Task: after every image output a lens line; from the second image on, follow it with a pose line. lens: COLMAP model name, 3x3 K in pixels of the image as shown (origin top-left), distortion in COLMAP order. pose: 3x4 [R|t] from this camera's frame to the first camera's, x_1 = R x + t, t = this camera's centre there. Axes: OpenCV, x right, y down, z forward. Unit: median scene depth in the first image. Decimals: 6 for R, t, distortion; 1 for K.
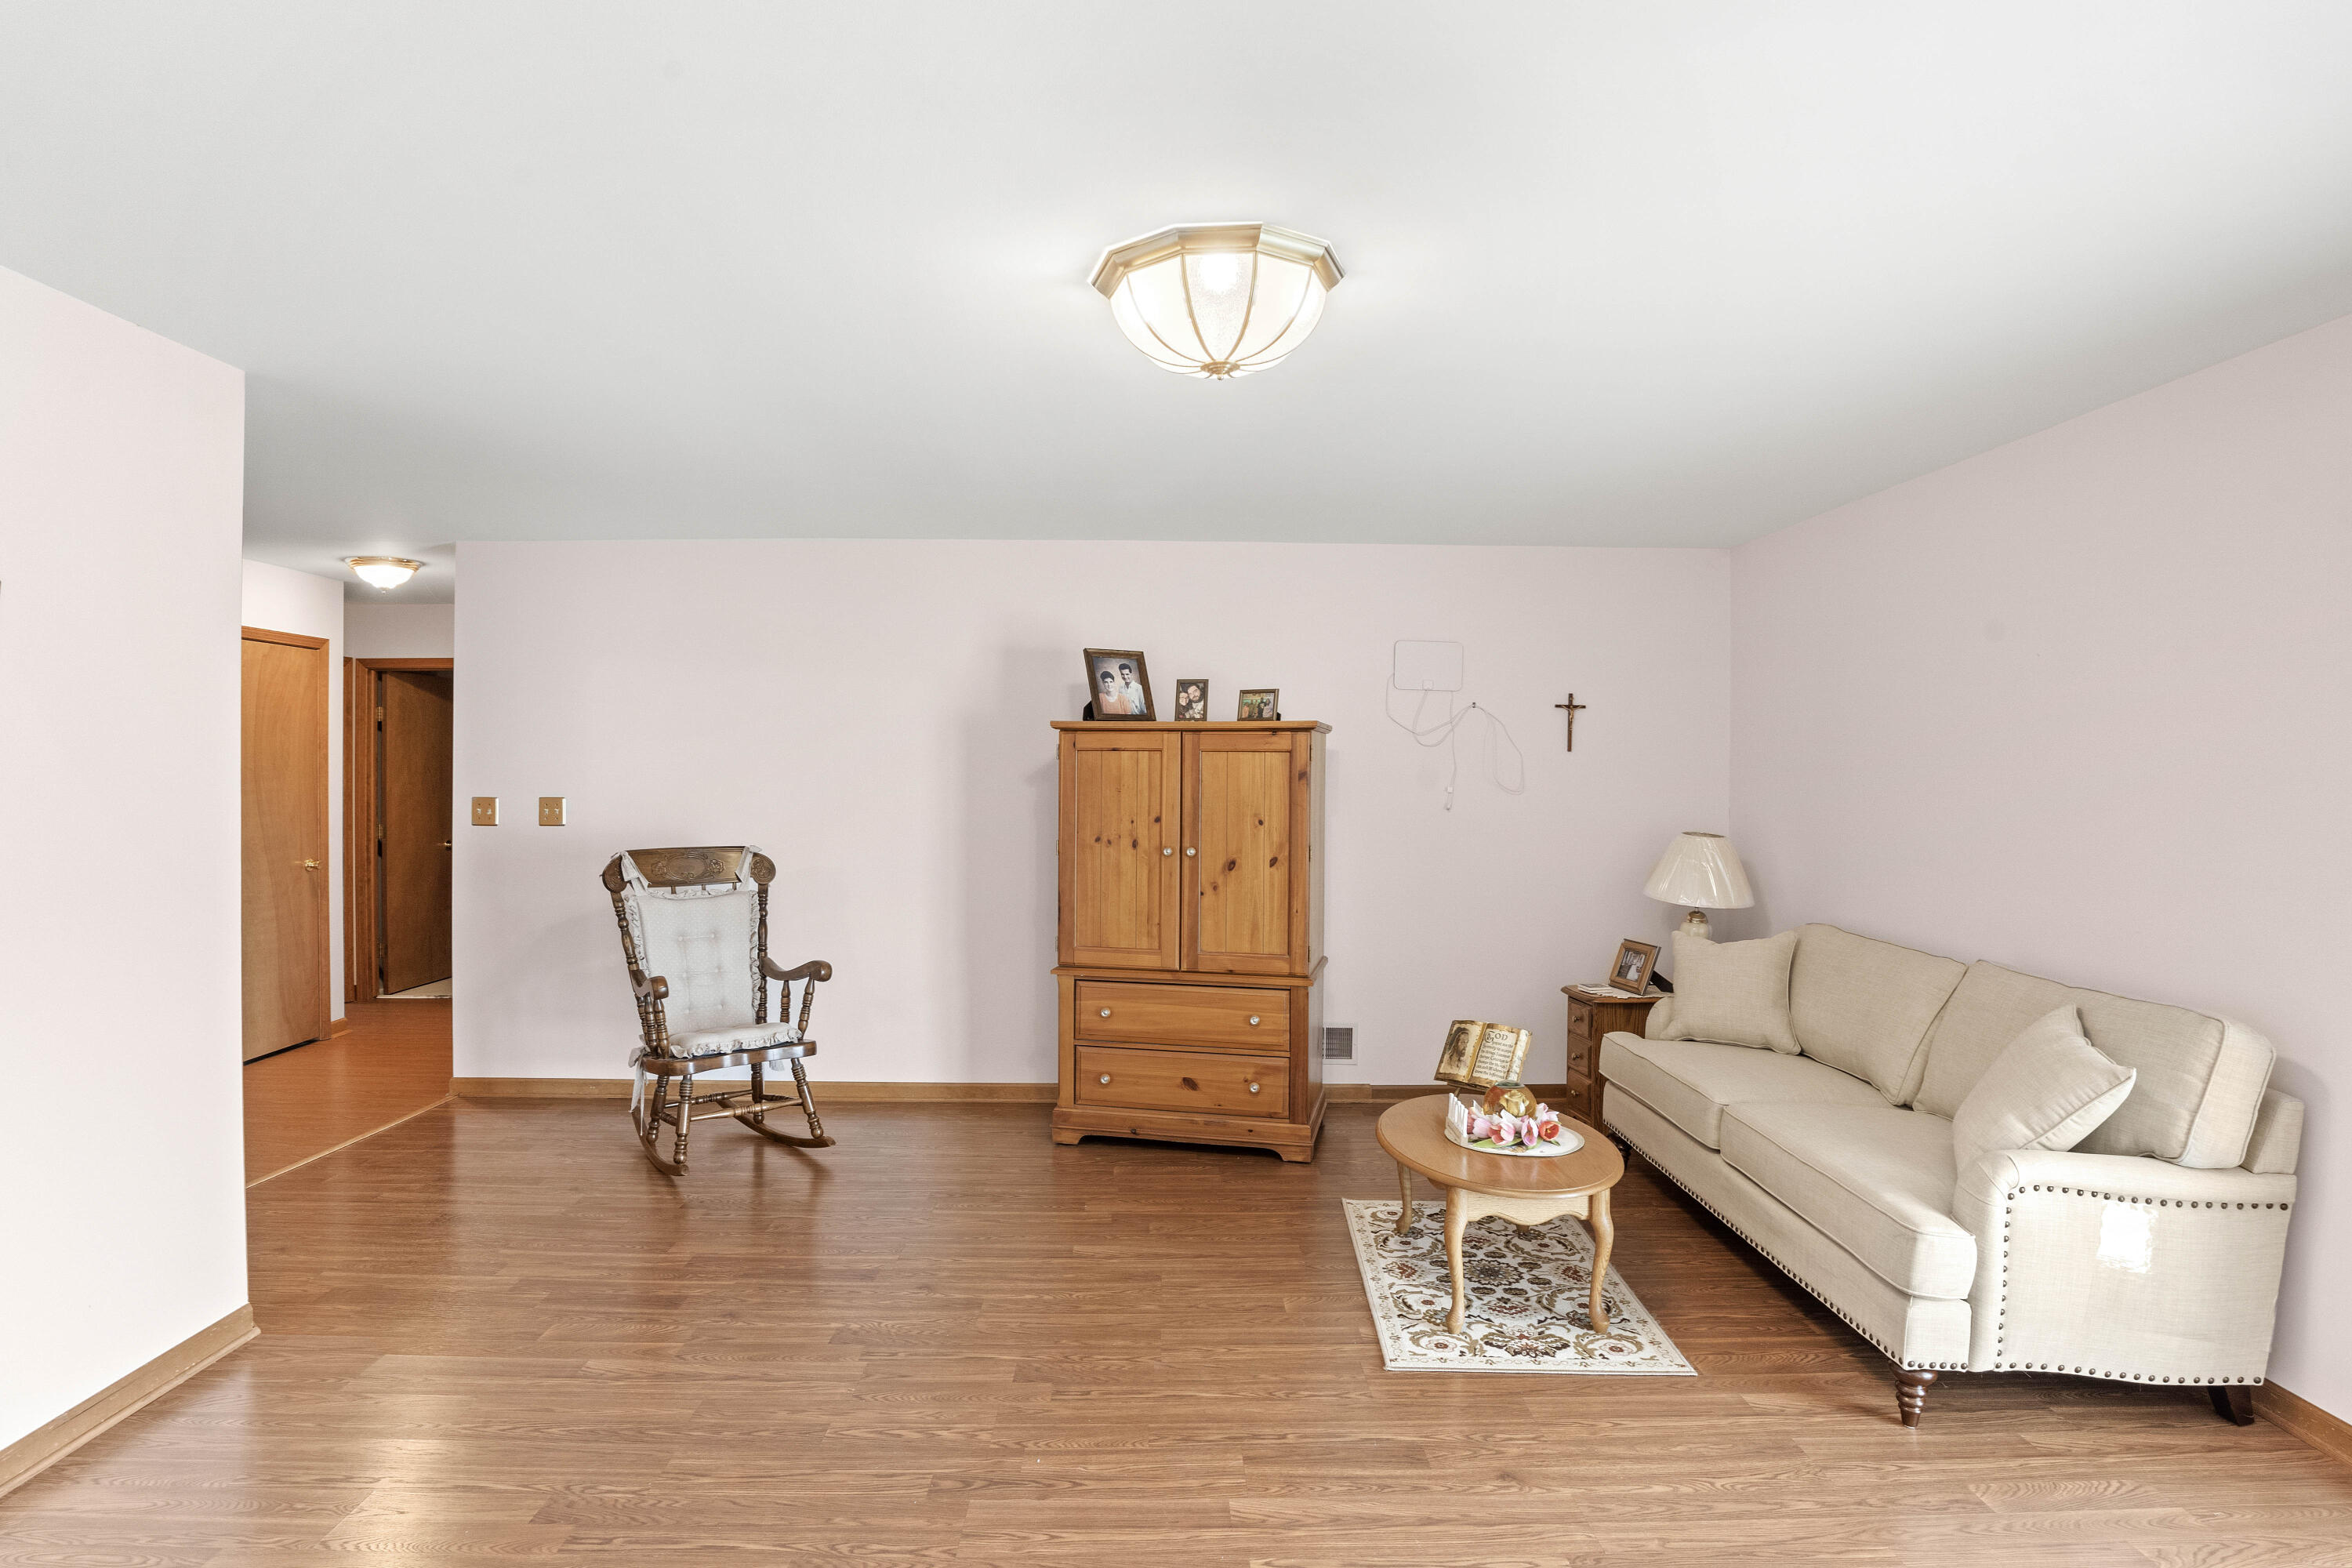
lens RADIAL K [[1270.8, 0, 1183.9], [0, 1270.8, 801.8], [0, 0, 1]] dist [-0.053555, 0.003714]
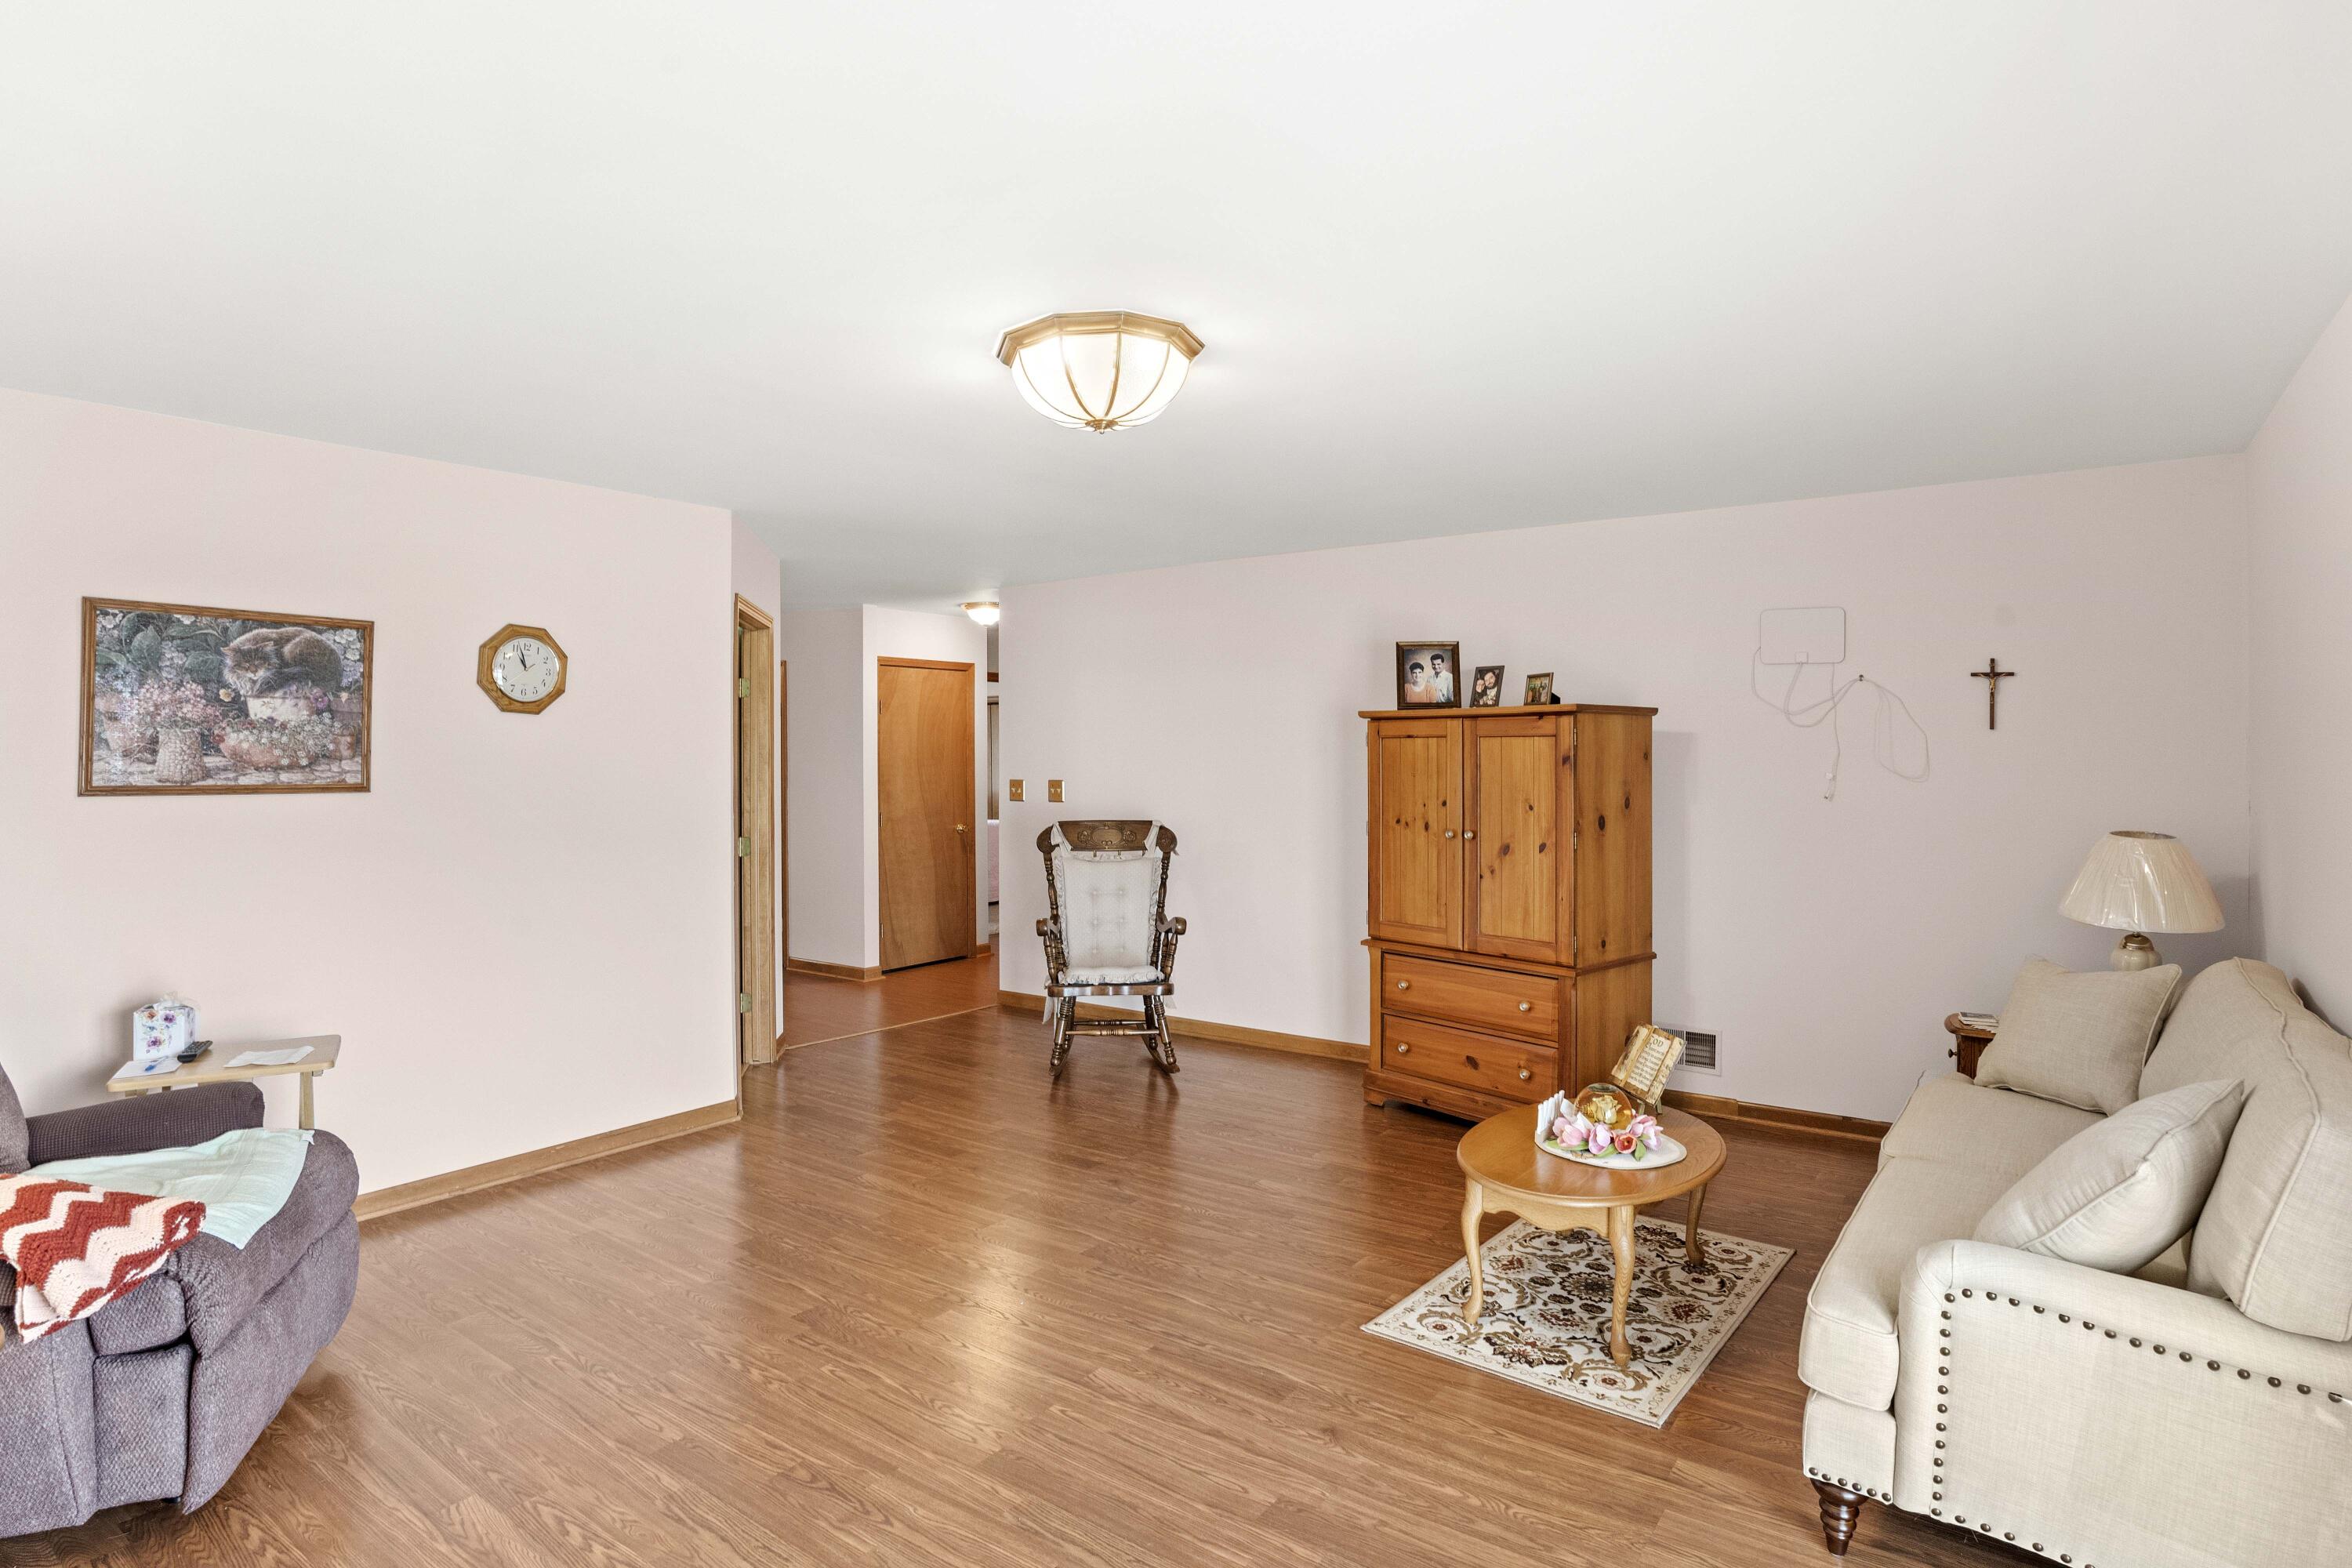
lens RADIAL K [[1270.8, 0, 1182.7], [0, 1270.8, 774.2], [0, 0, 1]] dist [-0.053555, 0.003714]
pose [[0.787622, 0.001419, -0.616157, 0.450666], [-0.008920, 0.999919, -0.009100, 0.001408], [0.616095, 0.012663, 0.787570, 0.052388]]
